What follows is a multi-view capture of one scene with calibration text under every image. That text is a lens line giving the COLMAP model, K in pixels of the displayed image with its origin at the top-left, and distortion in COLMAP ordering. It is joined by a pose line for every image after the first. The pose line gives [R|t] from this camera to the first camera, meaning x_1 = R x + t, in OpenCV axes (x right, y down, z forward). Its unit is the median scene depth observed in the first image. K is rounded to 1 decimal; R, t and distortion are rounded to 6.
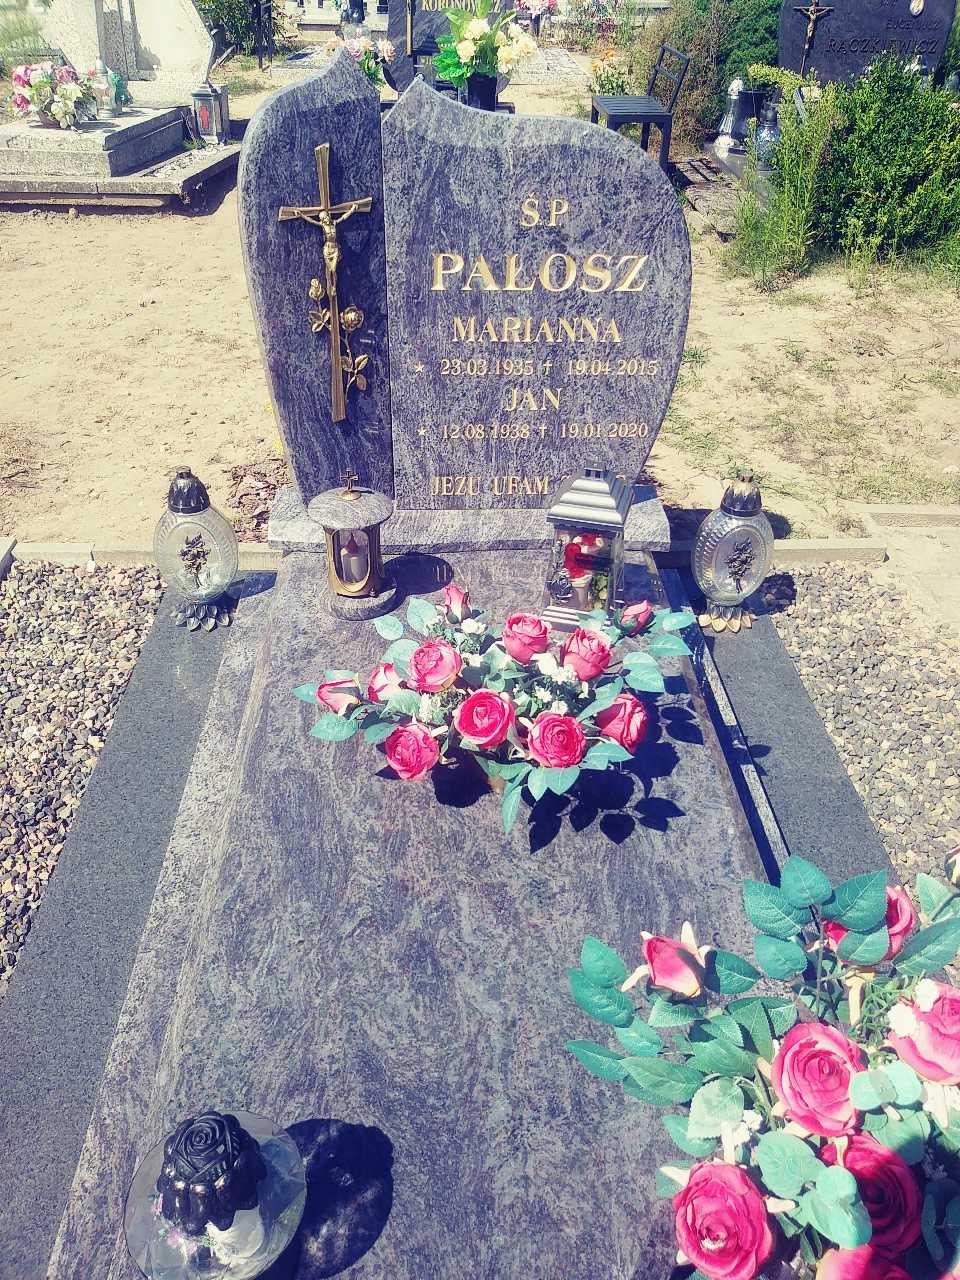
lens RADIAL K [[968.8, 0, 485.0], [0, 968.8, 643.2], [0, 0, 1]] dist [0.042551, -0.058600]
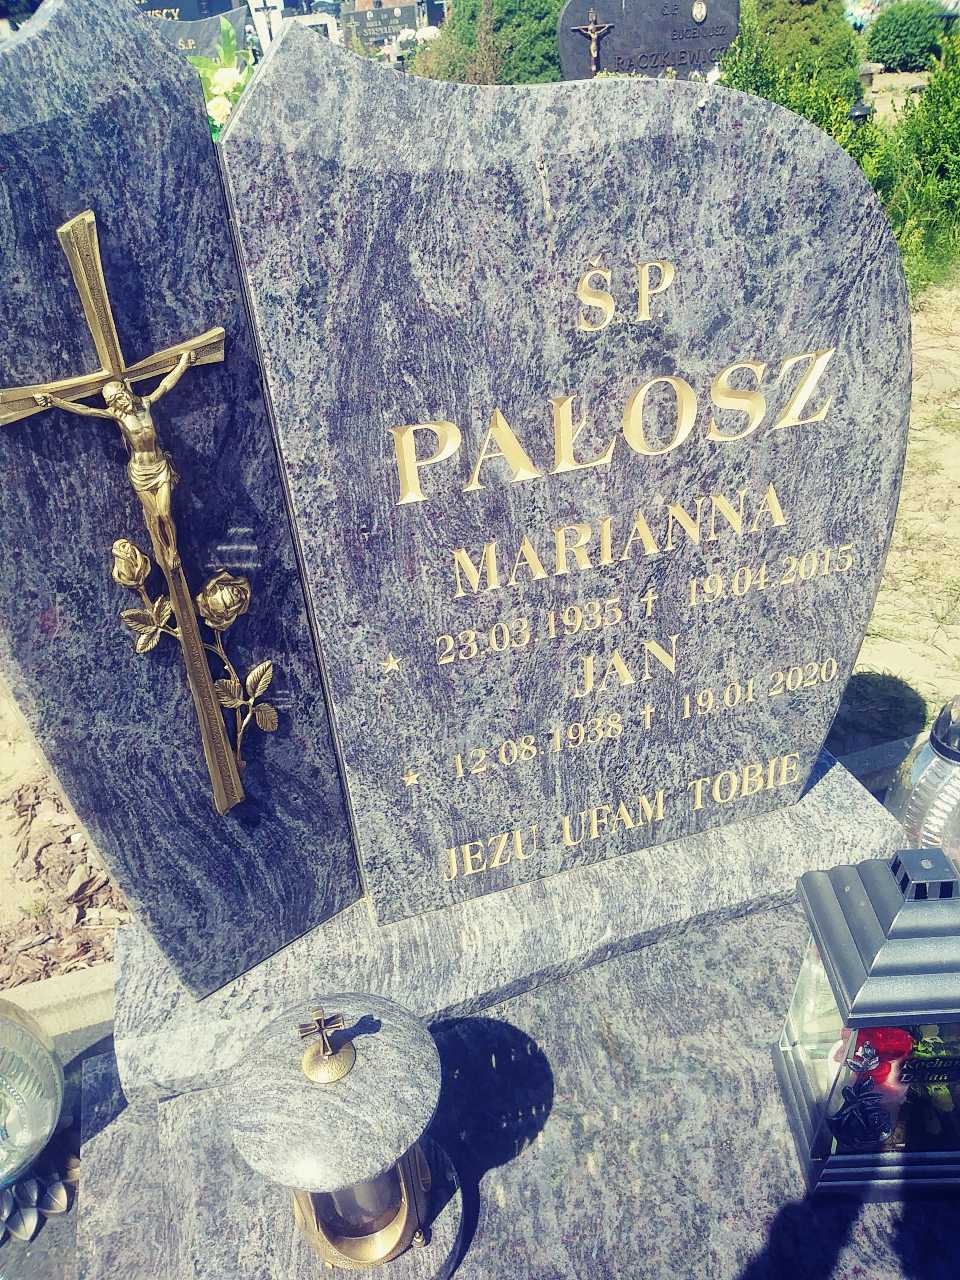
lens RADIAL K [[968.8, 0, 479.9], [0, 968.8, 645.4], [0, 0, 1]] dist [0.042551, -0.058600]
pose [[0.960975, -0.218067, 0.170215, -0.107628], [0.228052, 0.972775, -0.041255, -0.275872], [-0.156585, 0.078463, 0.984543, 0.570718]]
